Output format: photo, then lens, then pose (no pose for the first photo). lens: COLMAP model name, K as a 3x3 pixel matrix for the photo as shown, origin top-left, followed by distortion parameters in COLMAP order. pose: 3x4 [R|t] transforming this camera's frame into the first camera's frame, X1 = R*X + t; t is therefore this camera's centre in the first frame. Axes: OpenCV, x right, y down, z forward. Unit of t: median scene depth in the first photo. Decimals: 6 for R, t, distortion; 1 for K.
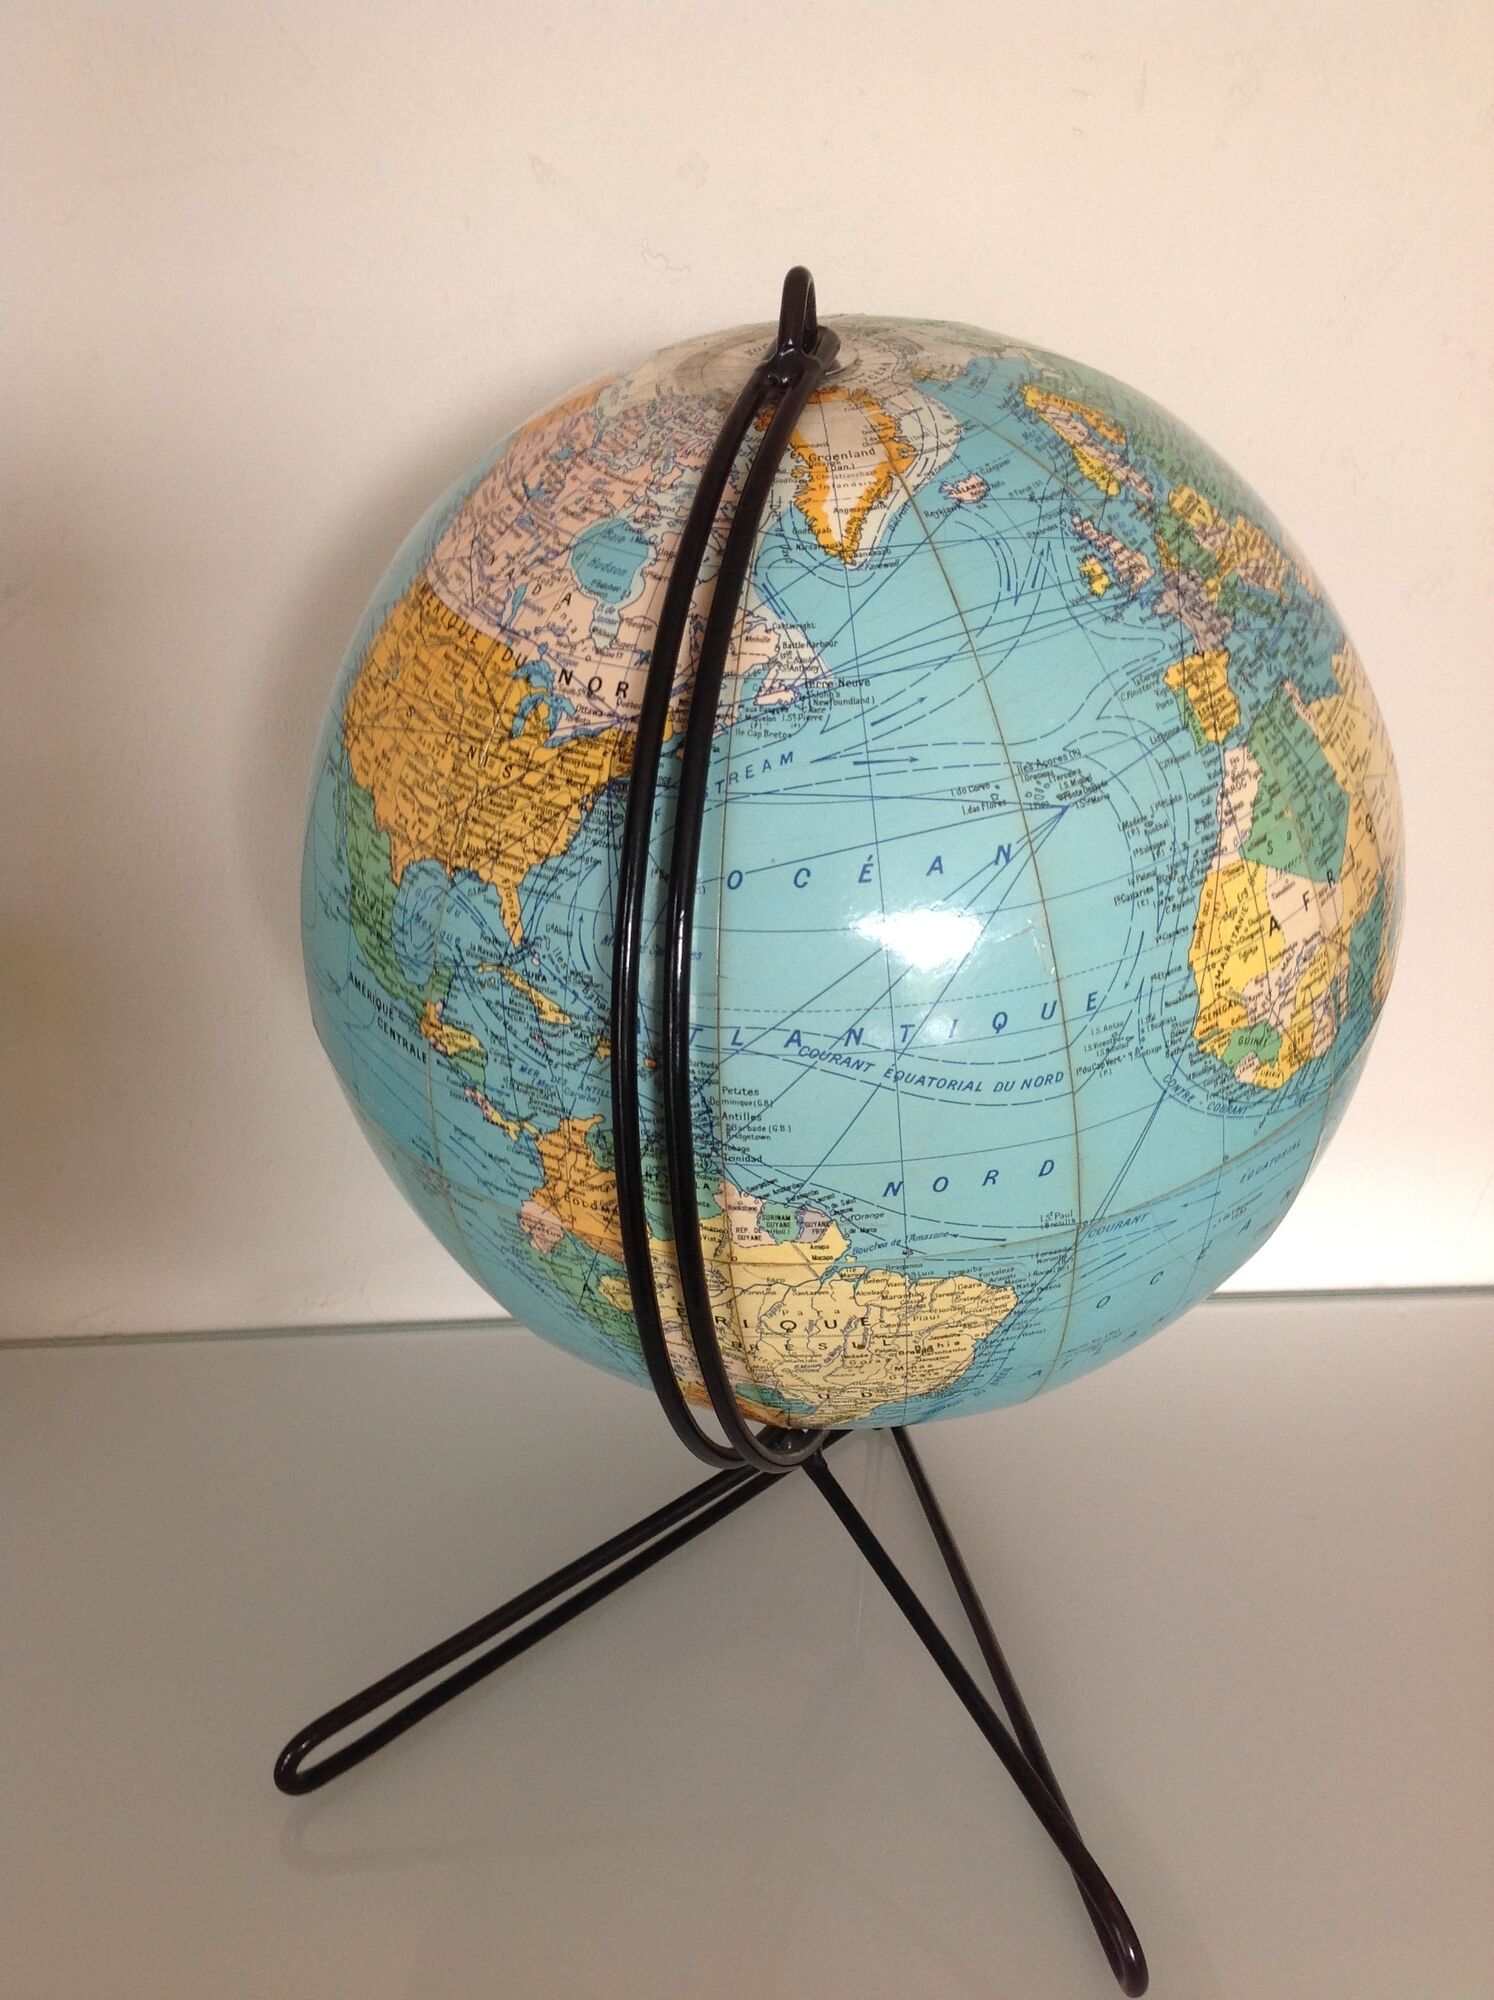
lens RADIAL K [[1922.8, 0, 747.0], [0, 1922.8, 1000.0], [0, 0, 1]] dist [0.121255, -0.298833]
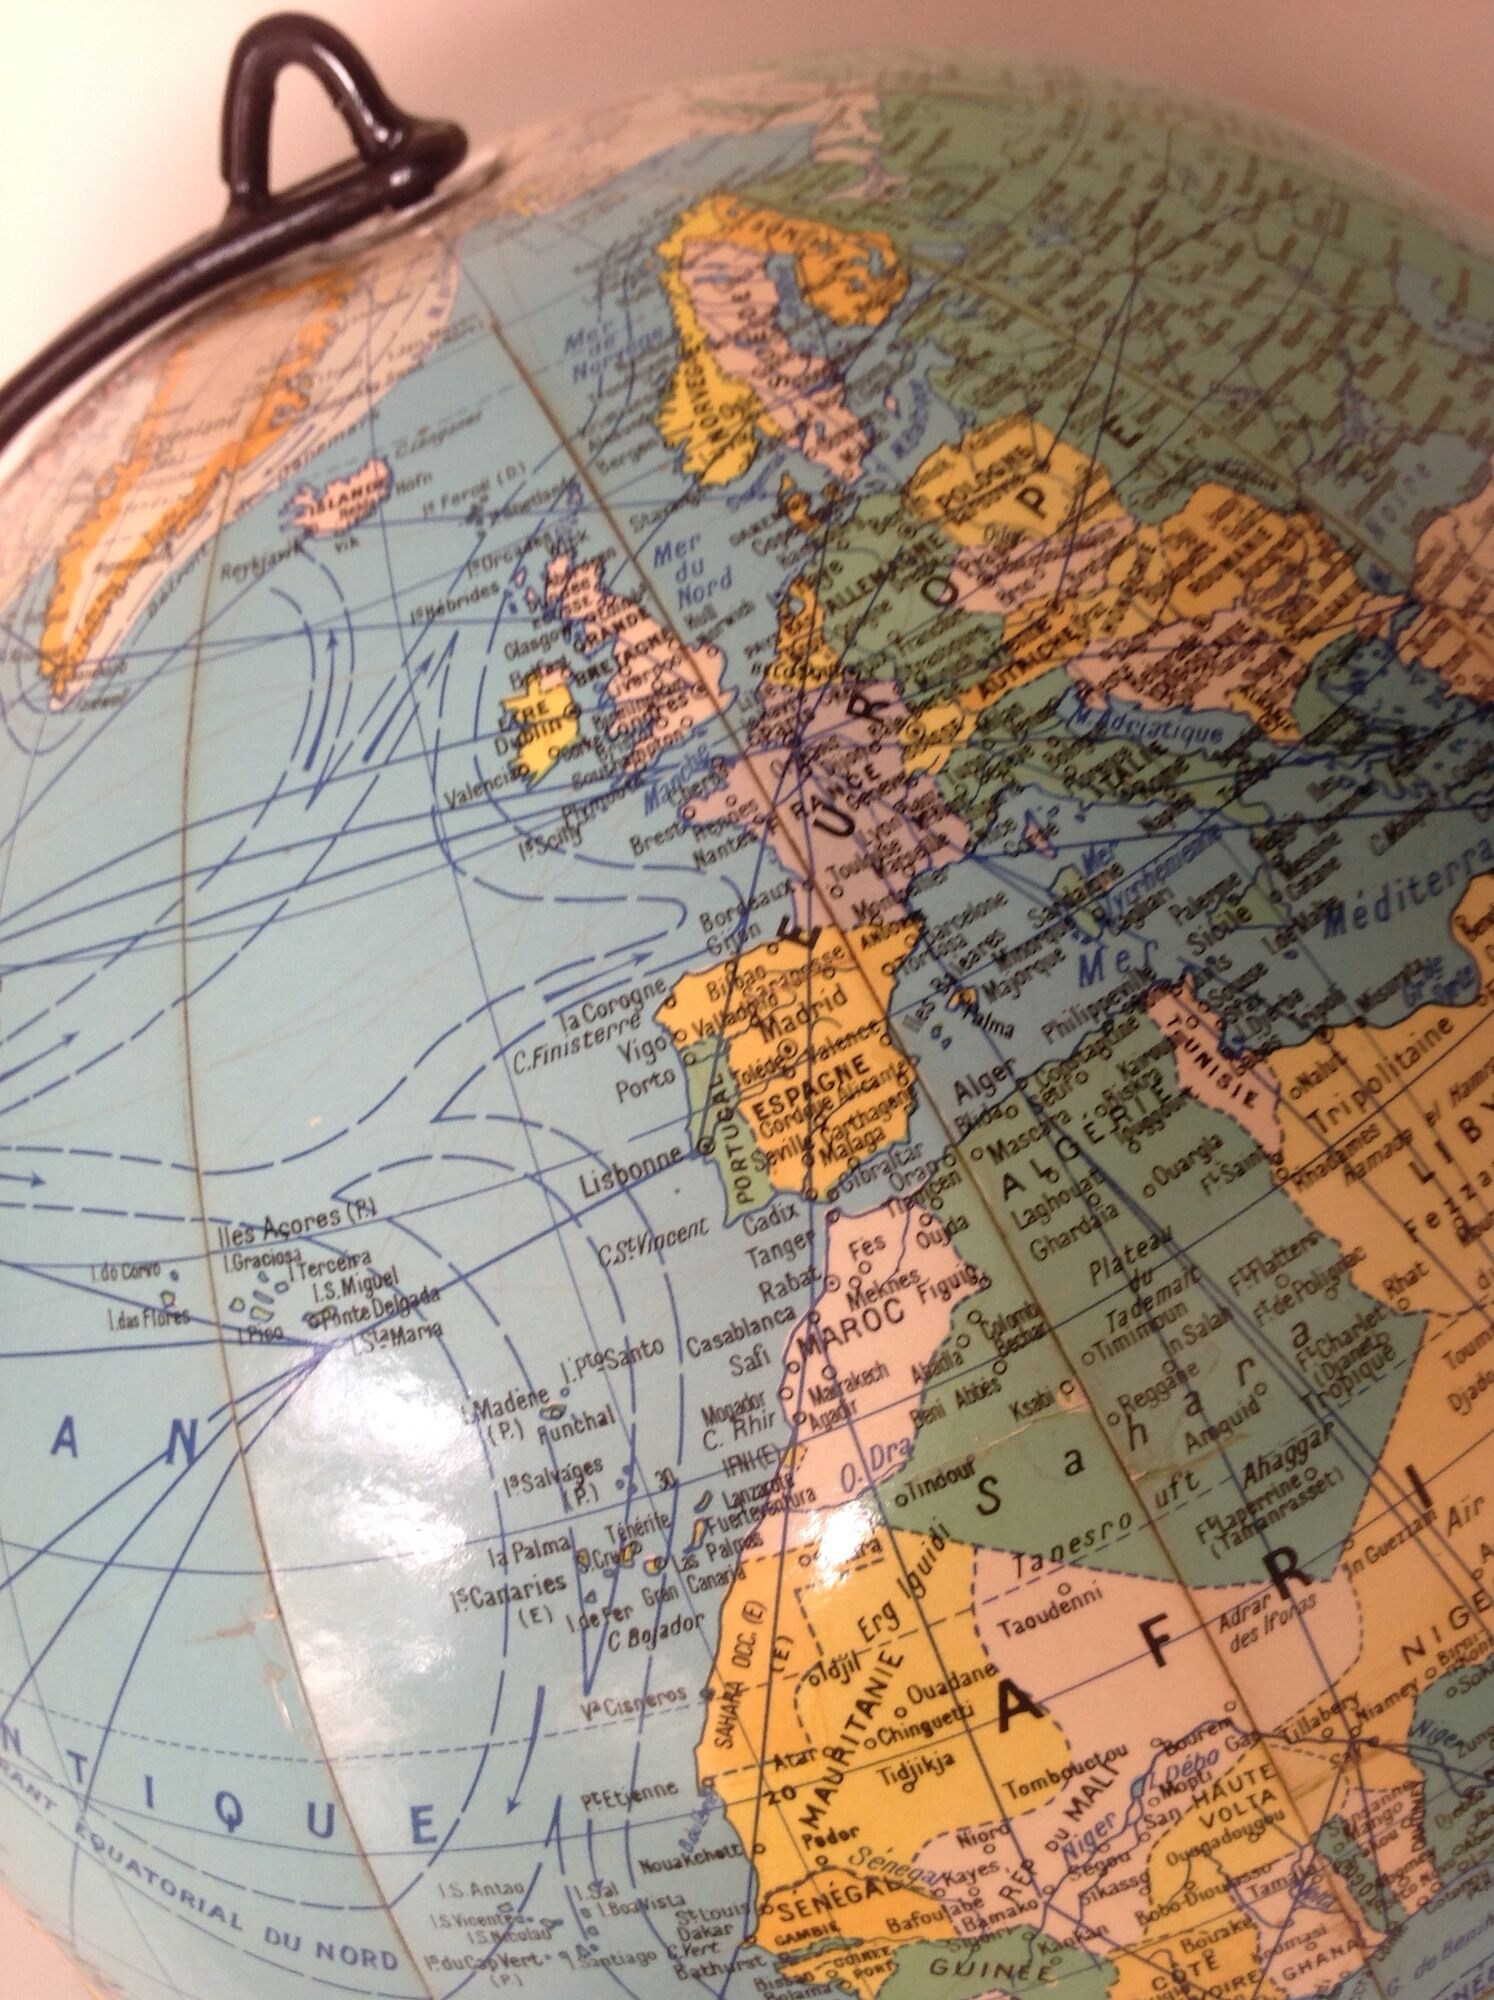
lens RADIAL K [[1989.3, 0, 749.7], [0, 1989.3, 967.5], [0, 0, 1]] dist [0.118378, -0.361169]
pose [[0.809686, 0.087230, -0.580344, 0.440110], [-0.040199, 0.994813, 0.093442, -0.206942], [0.585485, -0.052330, 0.808993, 0.695814]]
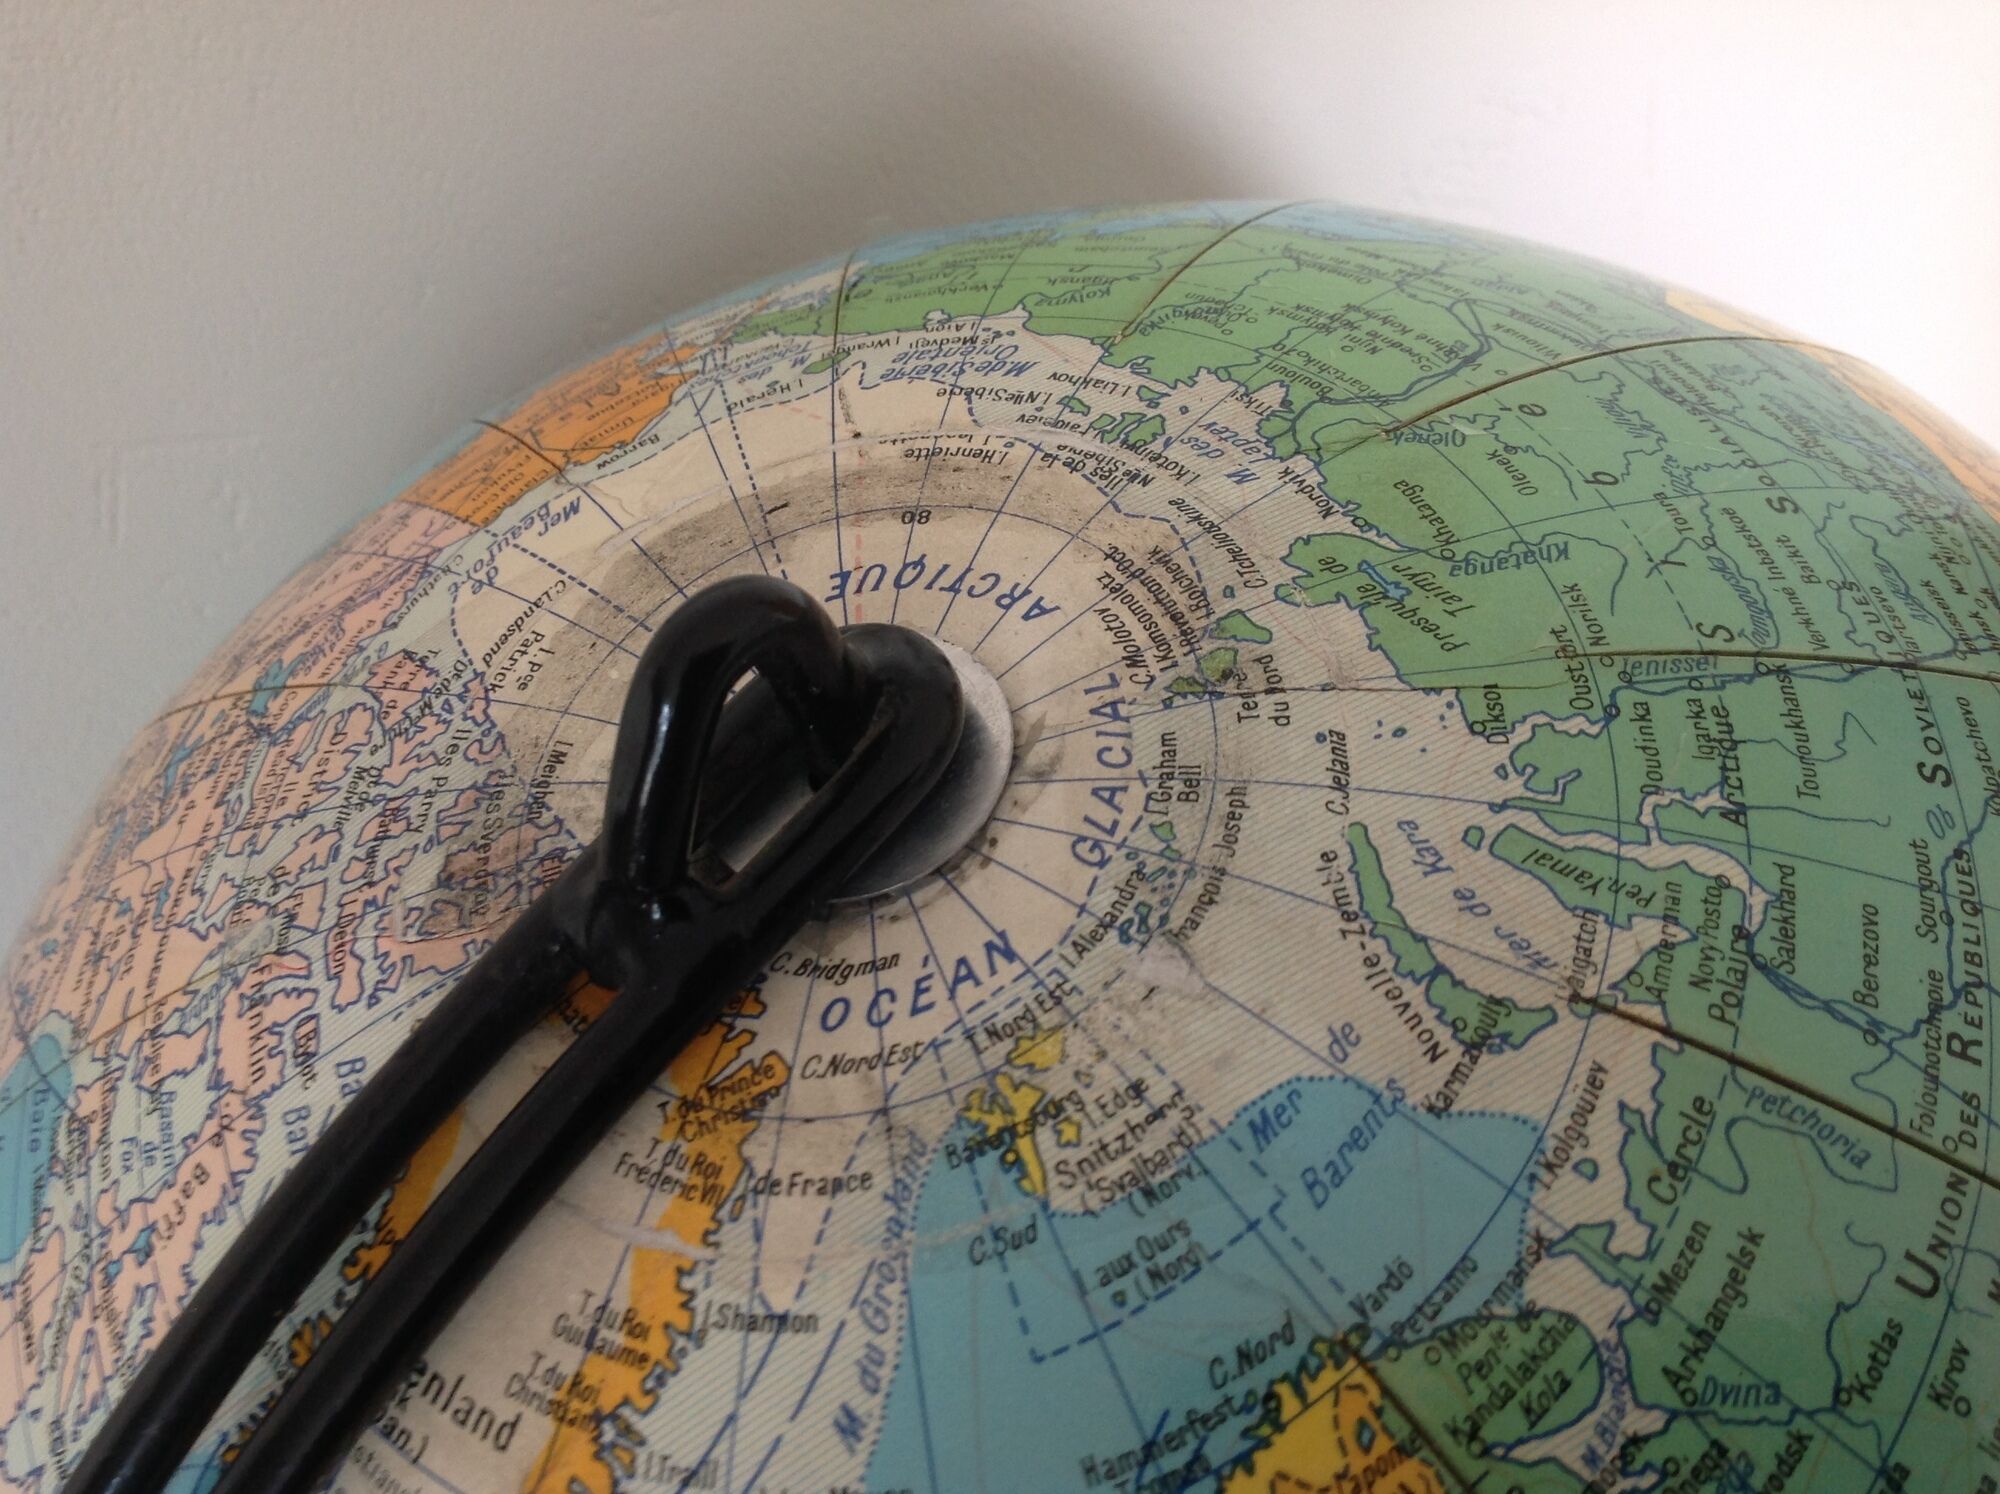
lens RADIAL K [[1922.8, 0, 964.7], [0, 1922.8, 695.9], [0, 0, 1]] dist [0.121255, -0.298833]
pose [[0.736465, 0.490049, -0.466338, 0.193851], [-0.262251, 0.842280, 0.470944, -0.526500], [0.623573, -0.224536, 0.748826, 0.859872]]
